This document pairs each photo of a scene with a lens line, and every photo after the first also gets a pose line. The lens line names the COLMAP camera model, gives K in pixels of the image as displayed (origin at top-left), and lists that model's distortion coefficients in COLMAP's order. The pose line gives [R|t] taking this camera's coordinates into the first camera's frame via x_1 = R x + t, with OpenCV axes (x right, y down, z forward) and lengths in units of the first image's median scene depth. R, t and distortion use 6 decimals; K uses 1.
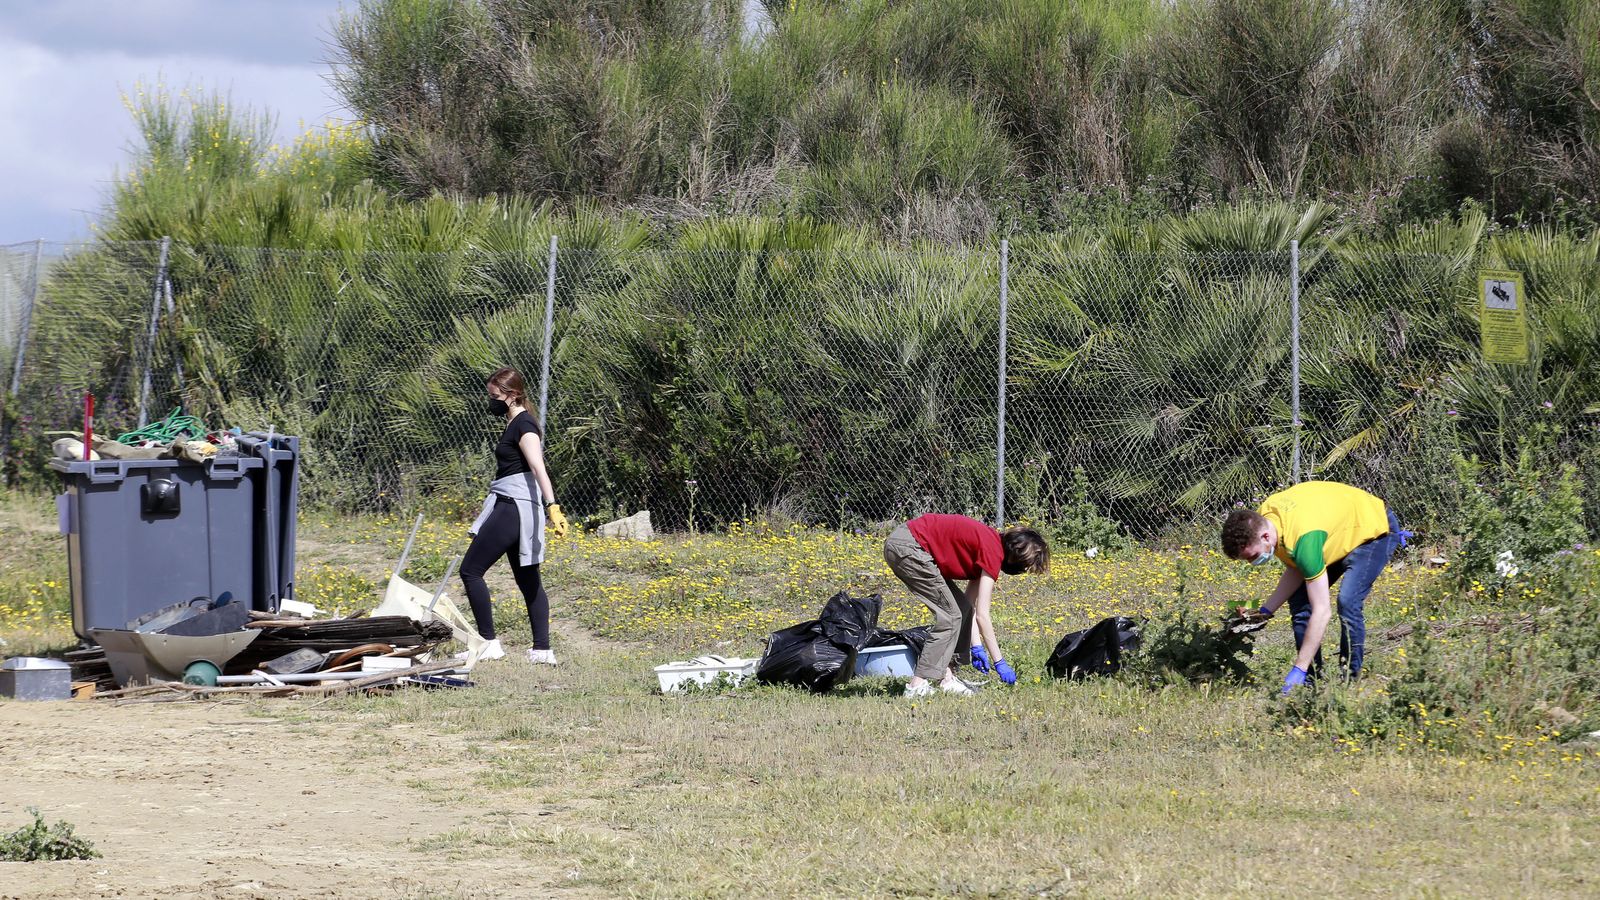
lens RADIAL K [[753.8, 0, 800.0], [0, 753.8, 450.0], [0, 0, 1]] dist [-0.023962, 0.001024]
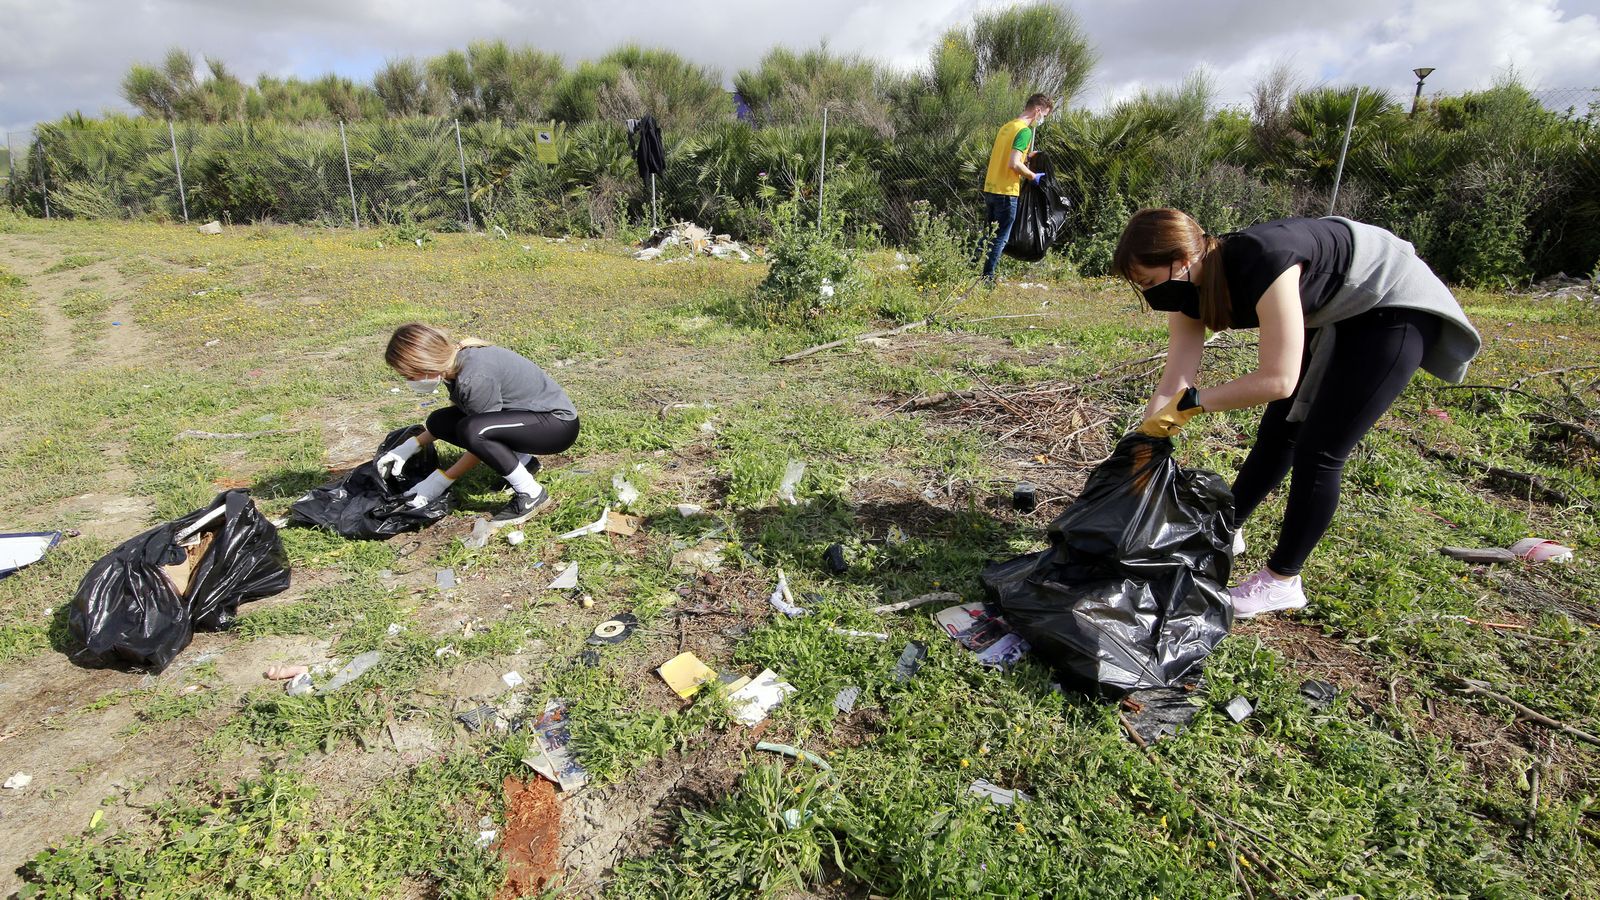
lens RADIAL K [[753.8, 0, 800.0], [0, 753.8, 450.0], [0, 0, 1]] dist [-0.023962, 0.001024]
pose [[0.771459, -0.211733, 0.600017, -0.410227], [0.023604, 0.951883, 0.305550, 0.113732], [-0.635842, -0.221556, 0.739336, -2.953144]]
